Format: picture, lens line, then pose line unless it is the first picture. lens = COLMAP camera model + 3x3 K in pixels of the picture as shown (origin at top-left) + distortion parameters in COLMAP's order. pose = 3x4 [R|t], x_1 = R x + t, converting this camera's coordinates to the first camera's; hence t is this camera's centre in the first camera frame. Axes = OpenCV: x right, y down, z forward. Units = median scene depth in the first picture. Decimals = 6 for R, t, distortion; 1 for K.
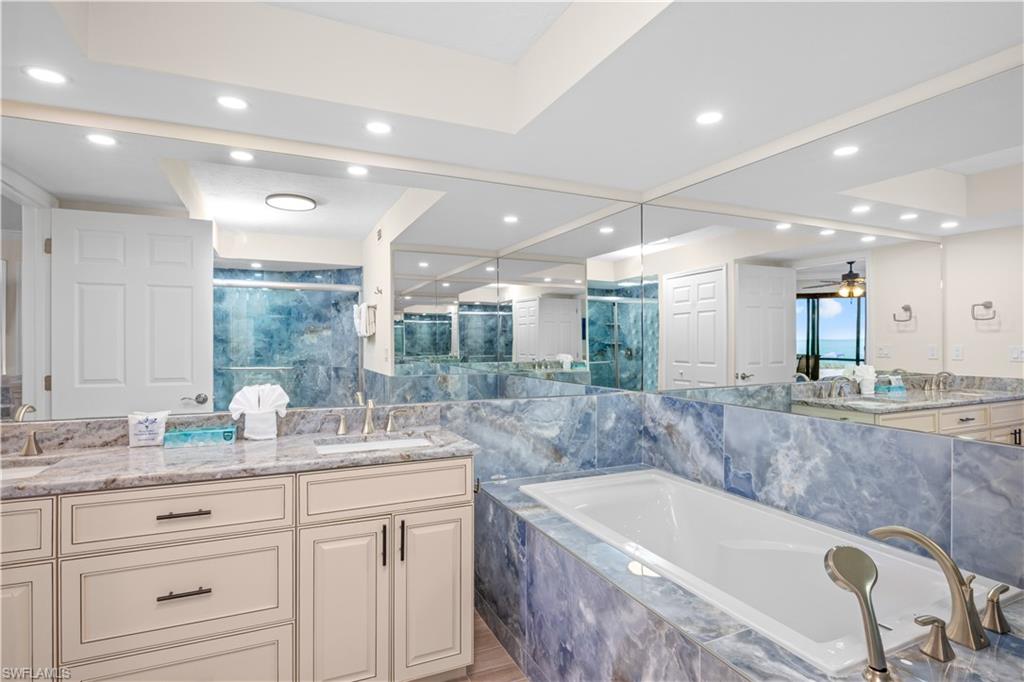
lens RADIAL K [[520.9, 0, 512.0], [0, 520.9, 341.0], [0, 0, 1]] dist [-0.000843, -0.001191]
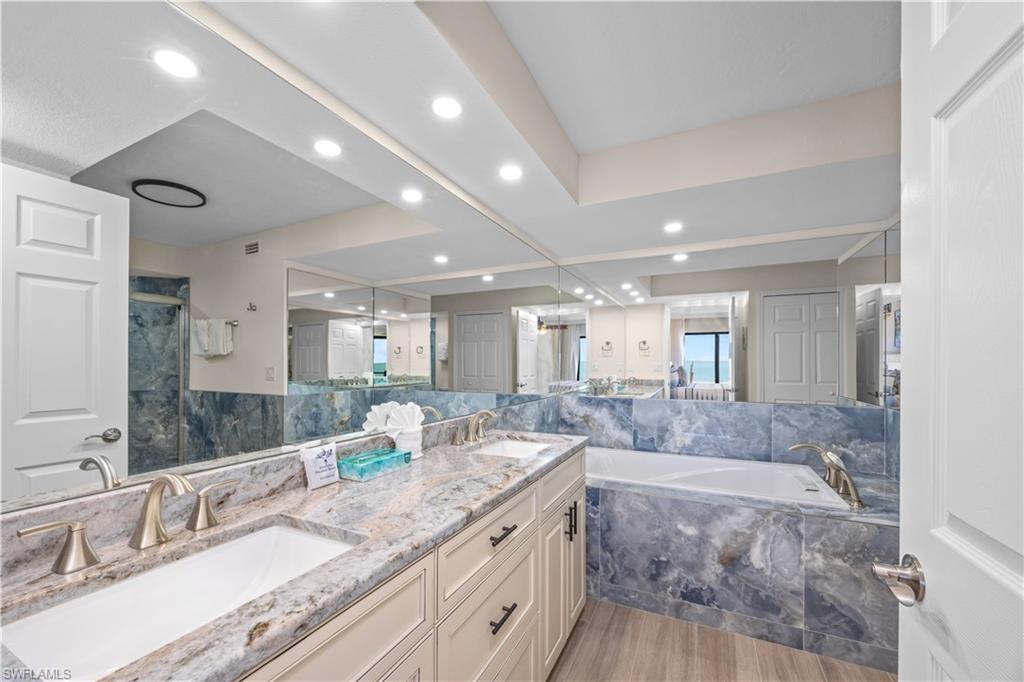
lens RADIAL K [[399.9, 0, 512.5], [0, 399.9, 360.4], [0, 0, 1]] dist [-0.001397, 0.000037]
pose [[0.768532, 0.005141, 0.639790, -0.820185], [-0.001752, 0.999981, -0.005931, 0.011693], [-0.639809, 0.003437, 0.768527, 0.316363]]
